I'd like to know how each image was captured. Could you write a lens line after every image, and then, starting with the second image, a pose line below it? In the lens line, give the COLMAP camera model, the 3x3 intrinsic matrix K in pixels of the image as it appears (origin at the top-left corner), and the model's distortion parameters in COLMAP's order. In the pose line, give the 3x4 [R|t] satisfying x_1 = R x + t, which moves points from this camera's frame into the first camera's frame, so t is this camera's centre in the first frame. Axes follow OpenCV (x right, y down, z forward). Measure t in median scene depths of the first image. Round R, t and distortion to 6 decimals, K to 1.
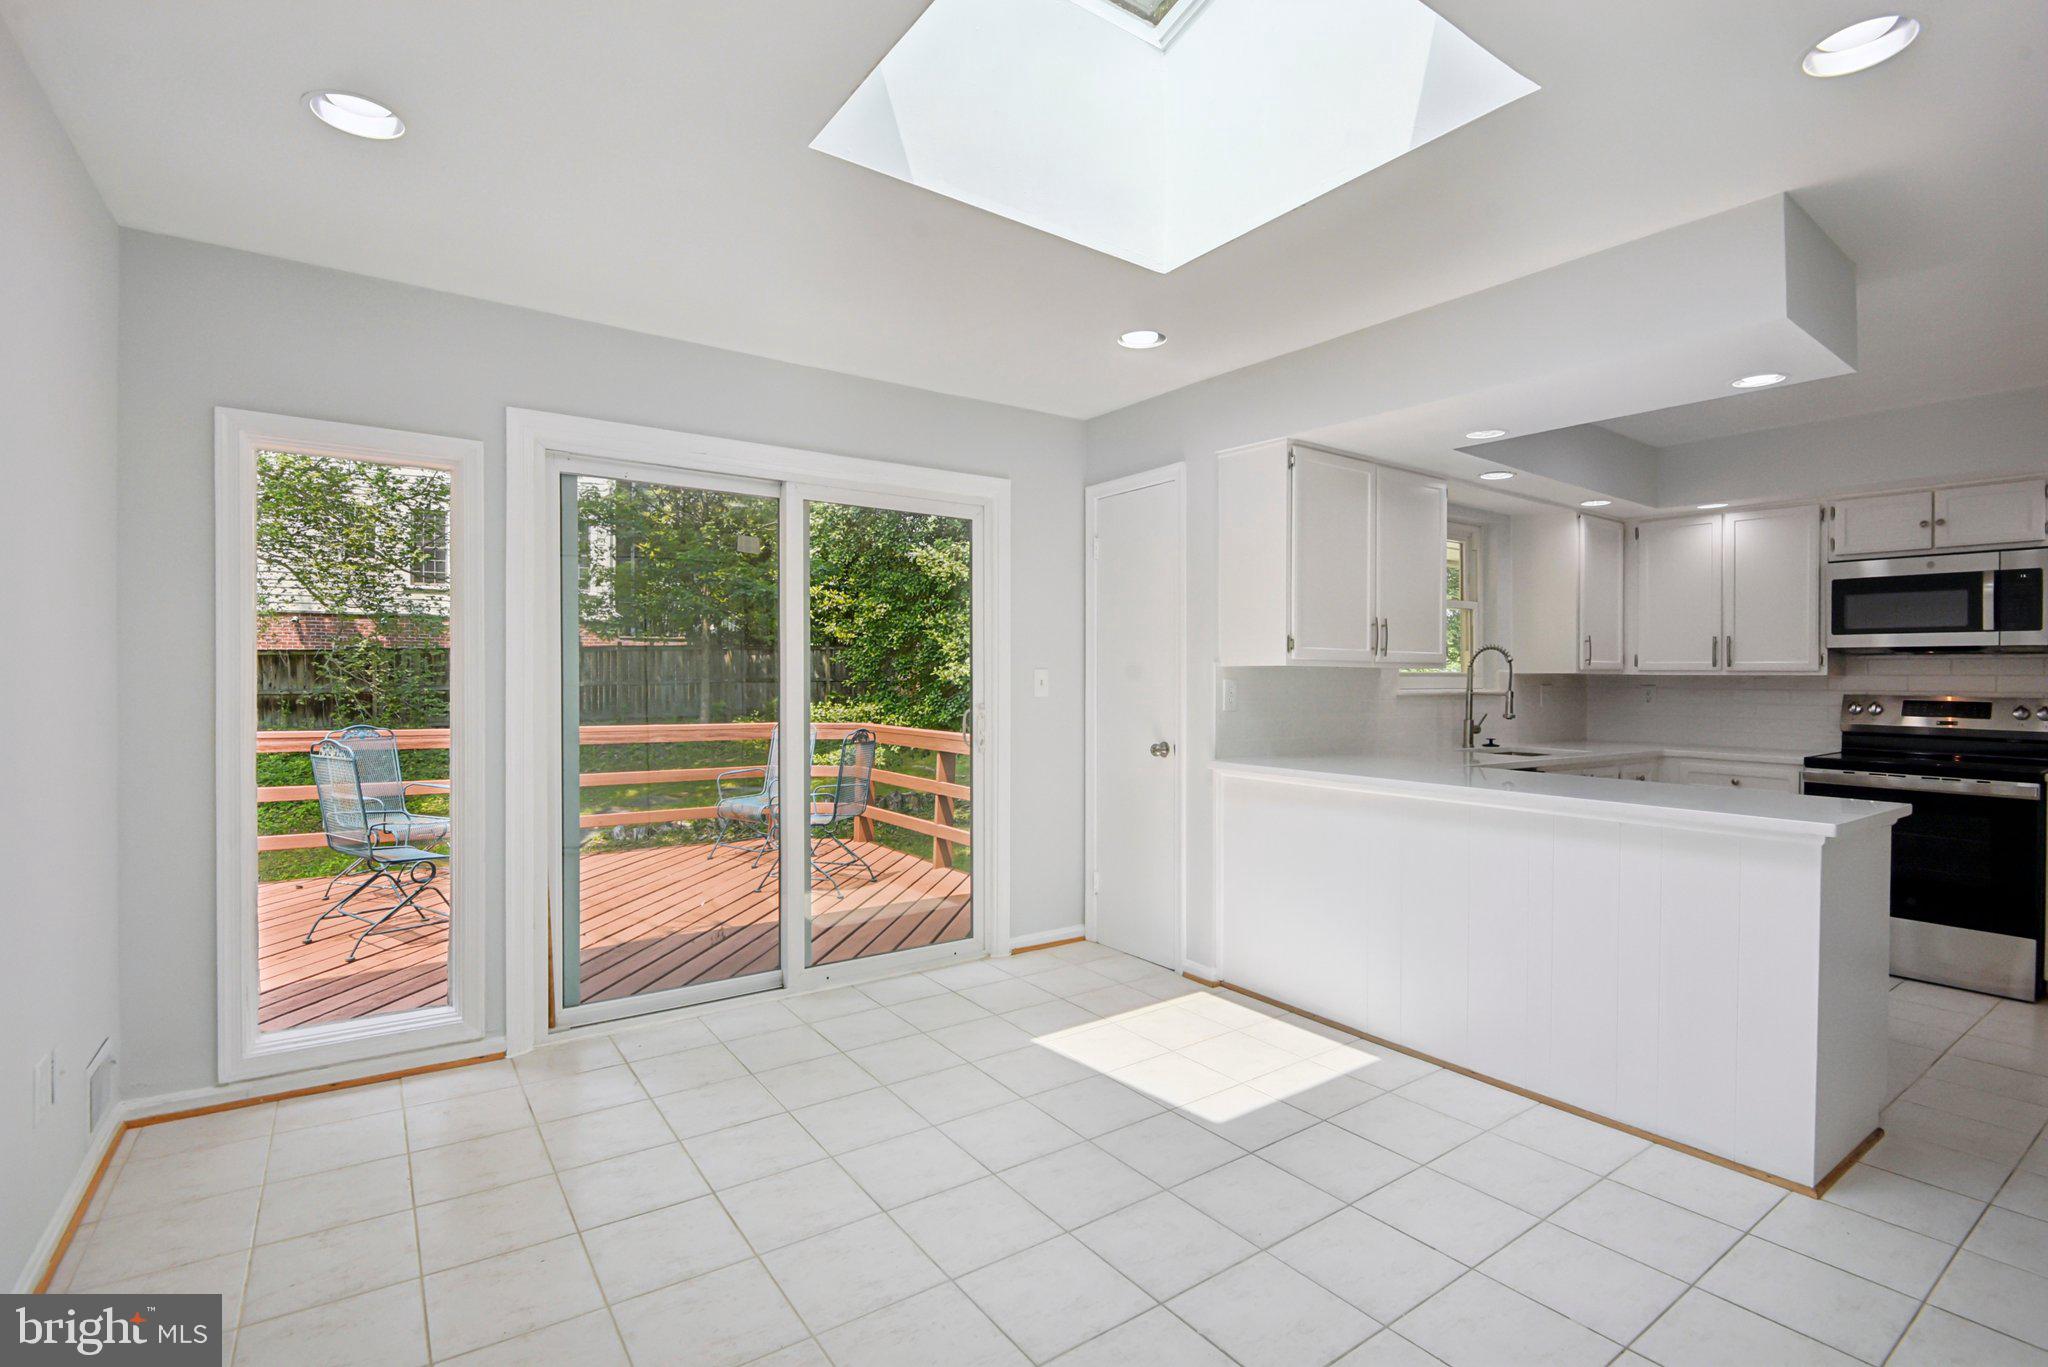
lens RADIAL K [[955.4, 0, 1028.1], [0, 955.4, 682.4], [0, 0, 1]] dist [-0.018816, -0.002592]
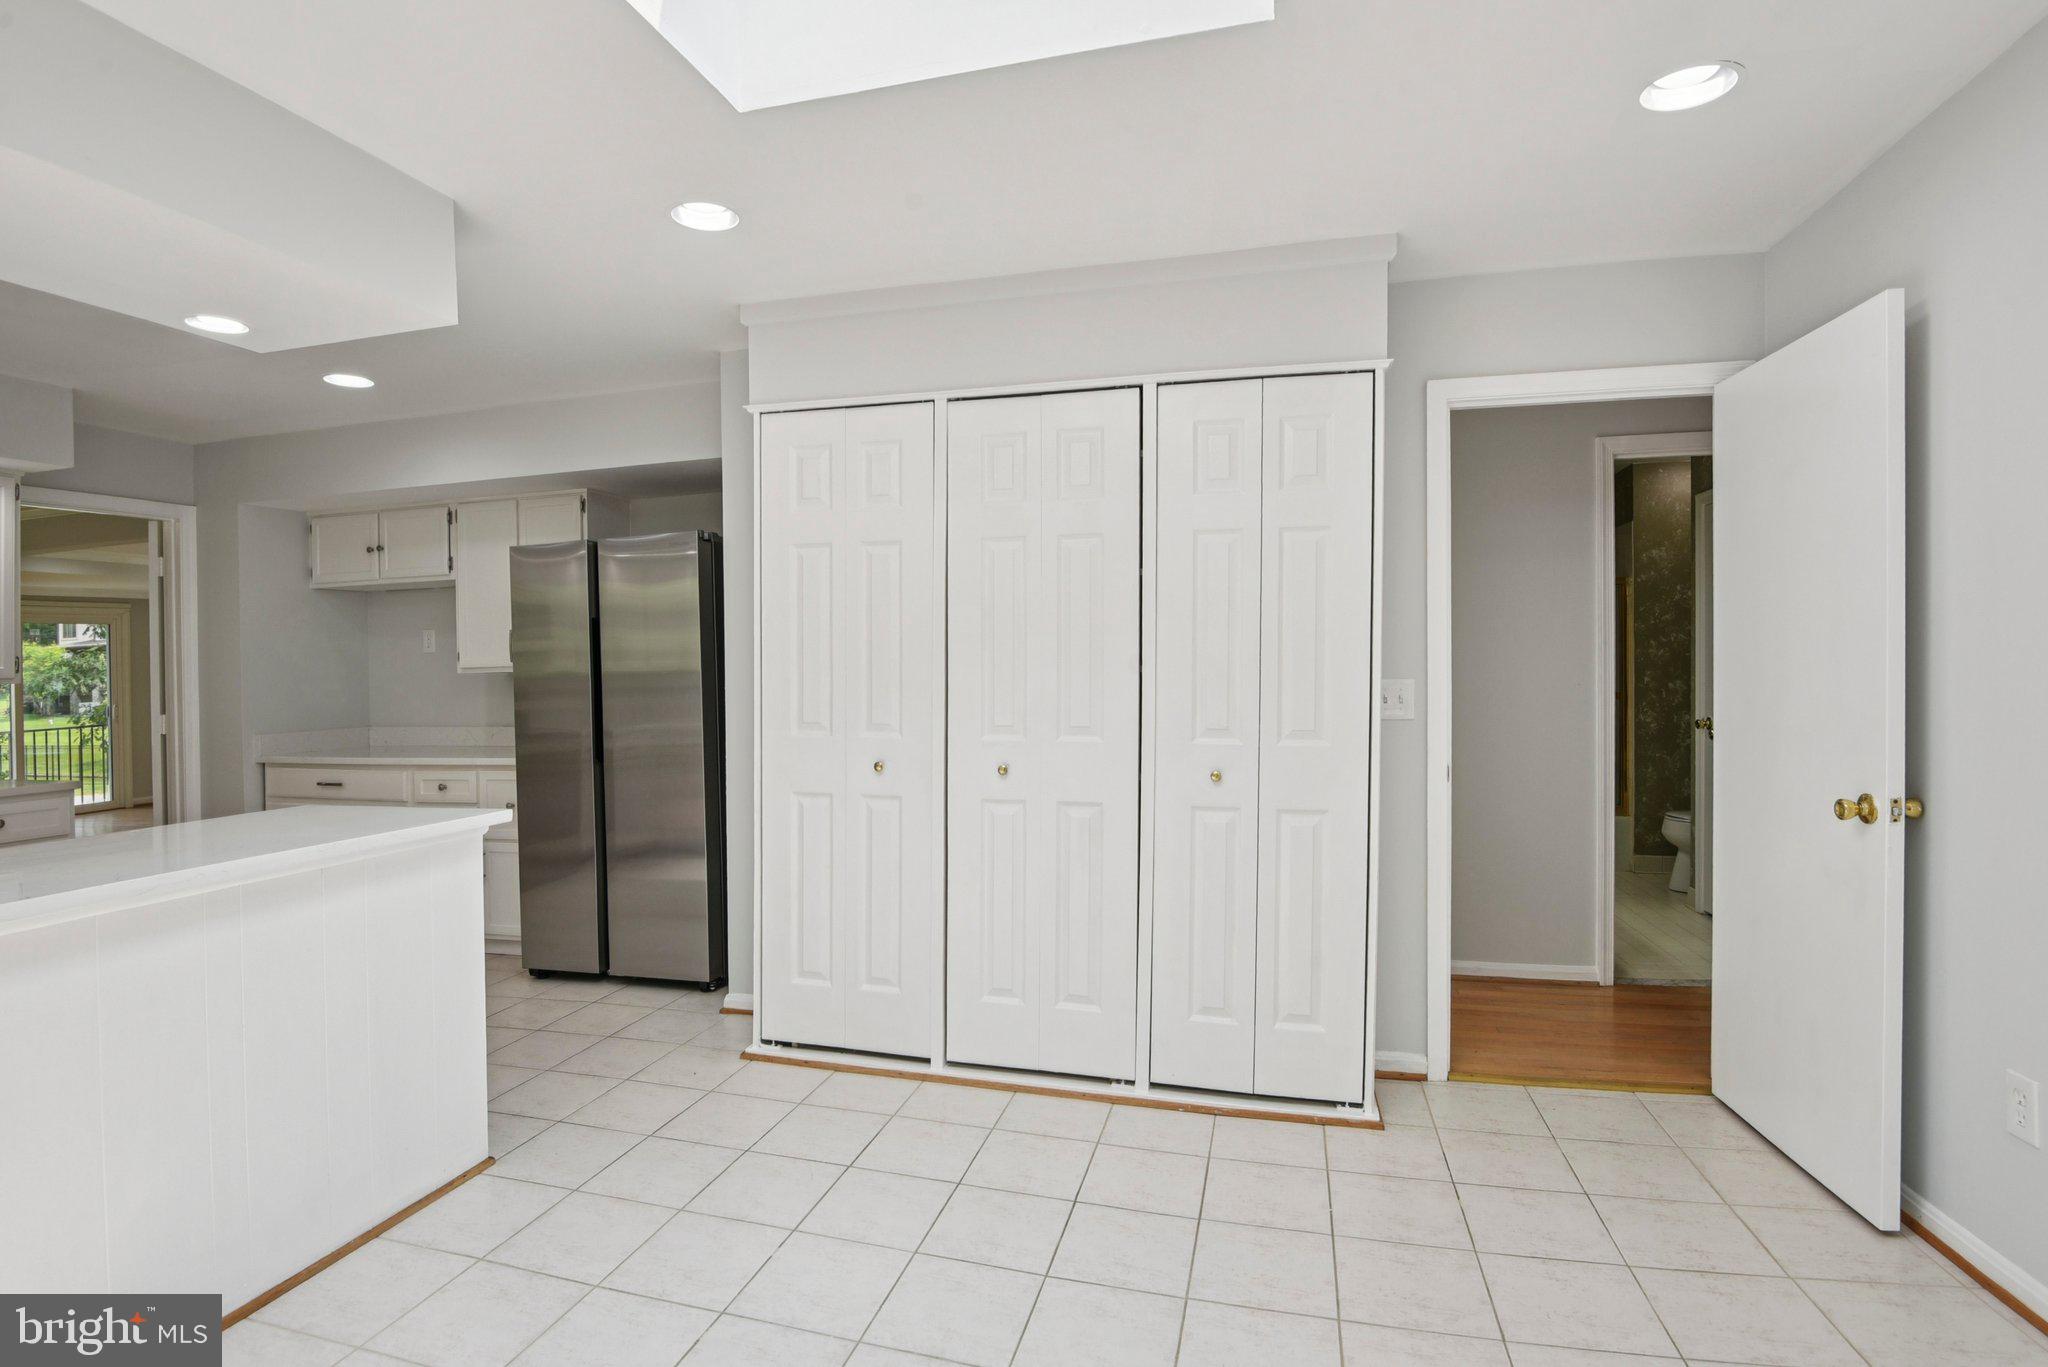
lens RADIAL K [[1009.6, 0, 1020.1], [0, 1009.6, 670.1], [0, 0, 1]] dist [-0.014517, -0.001667]
pose [[-0.636537, 0.001007, 0.771246, -0.232223], [0.016117, 0.999798, 0.011997, -0.010486], [-0.771078, 0.020067, -0.636424, 0.674553]]
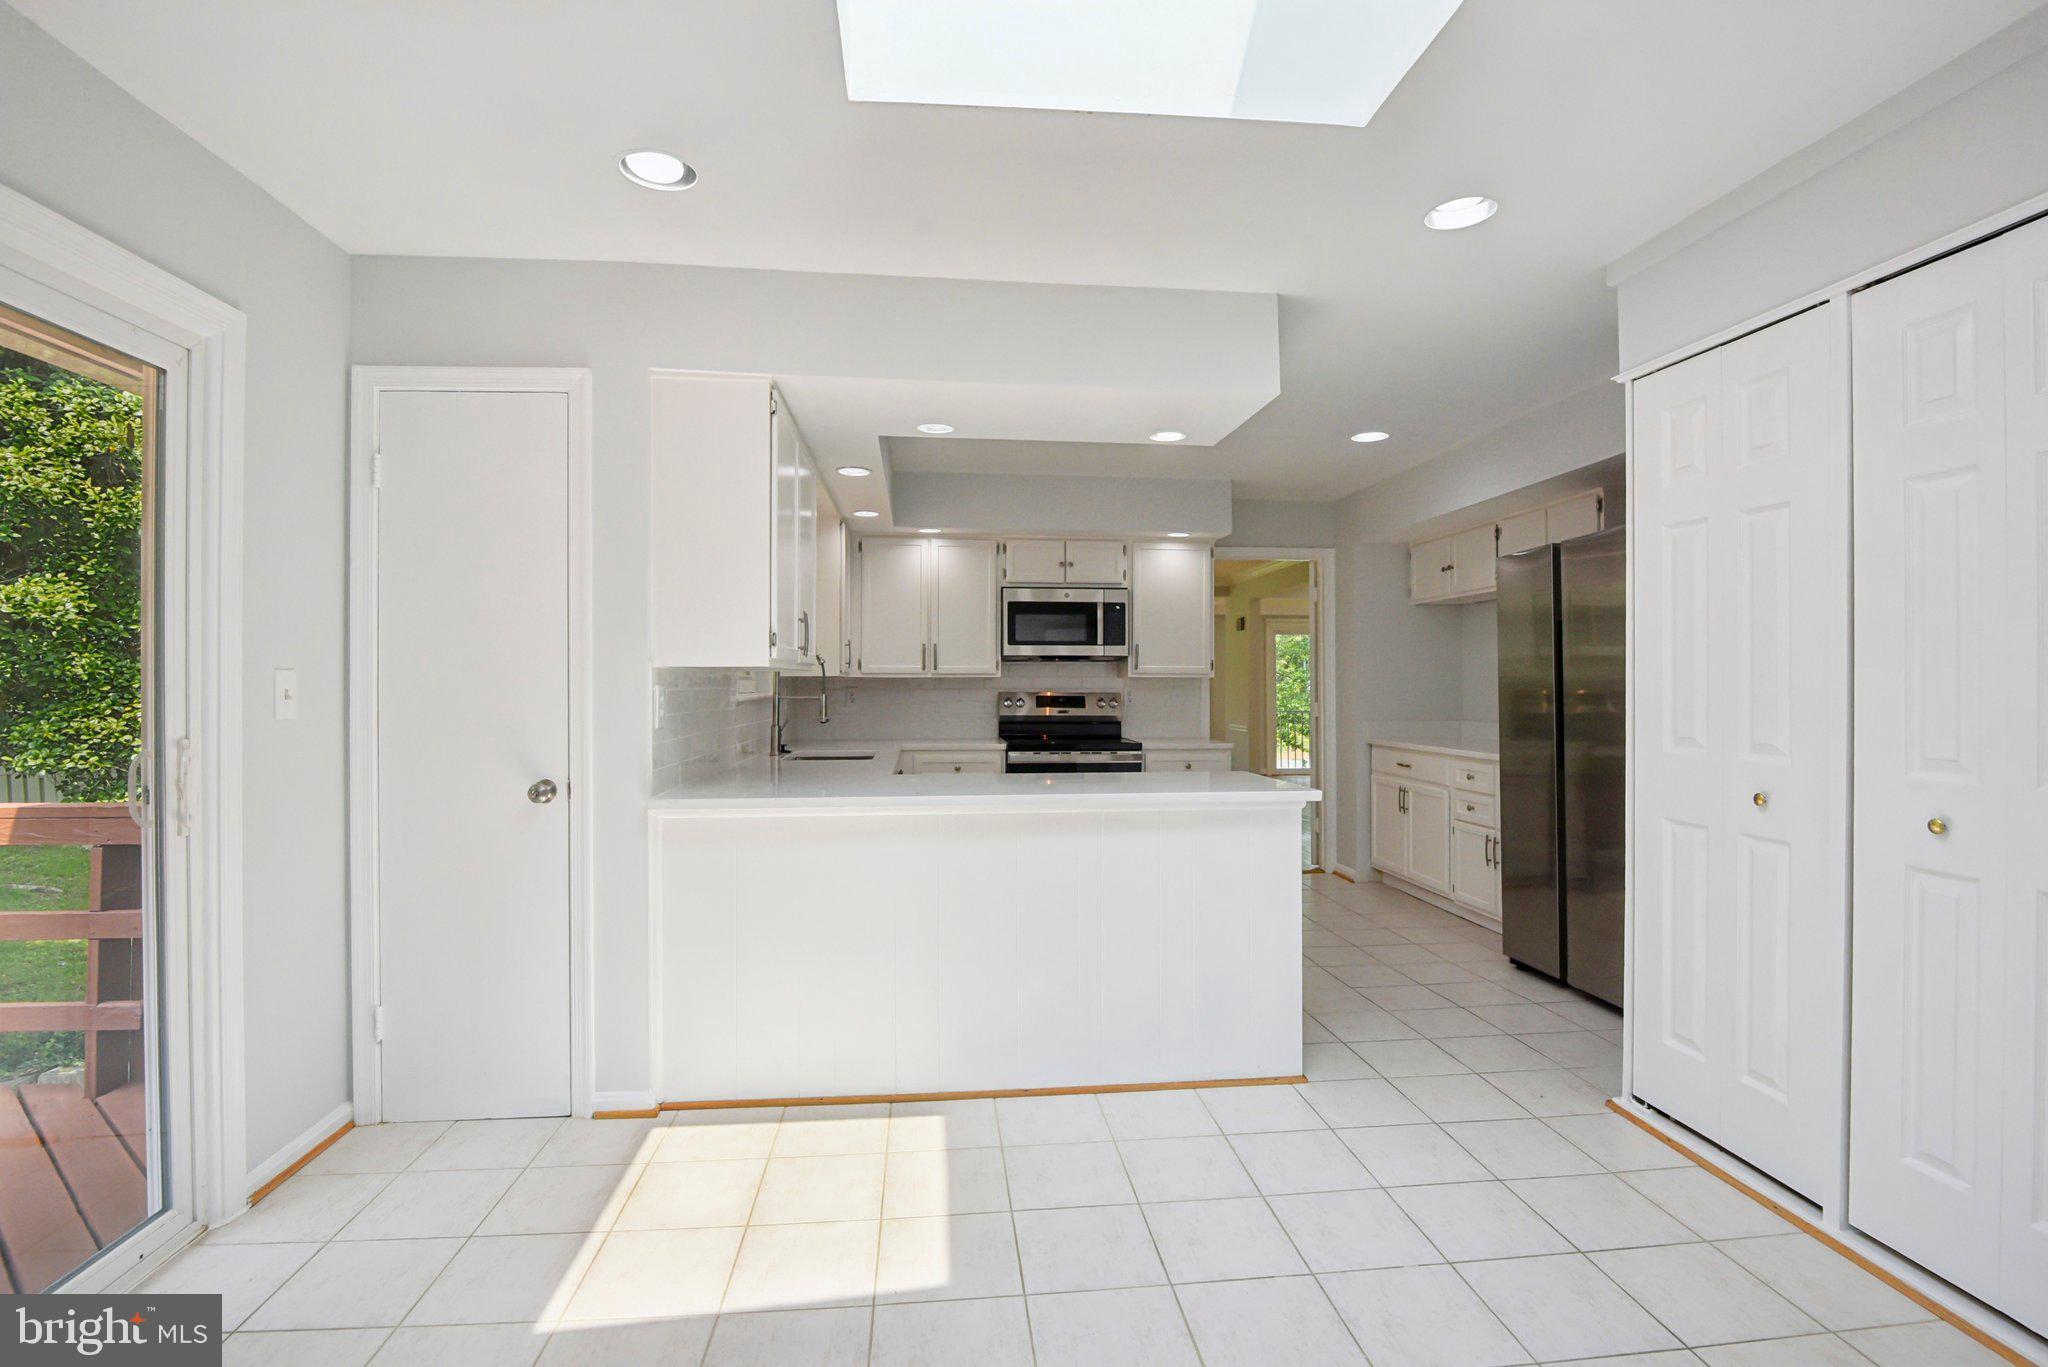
lens RADIAL K [[955.4, 0, 1022.9], [0, 955.4, 676.7], [0, 0, 1]] dist [-0.018816, -0.002592]
pose [[0.489742, -0.002513, 0.871864, -0.264395], [0.010585, 0.999939, -0.003064, -0.004169], [-0.871803, 0.010729, 0.489739, 0.372498]]
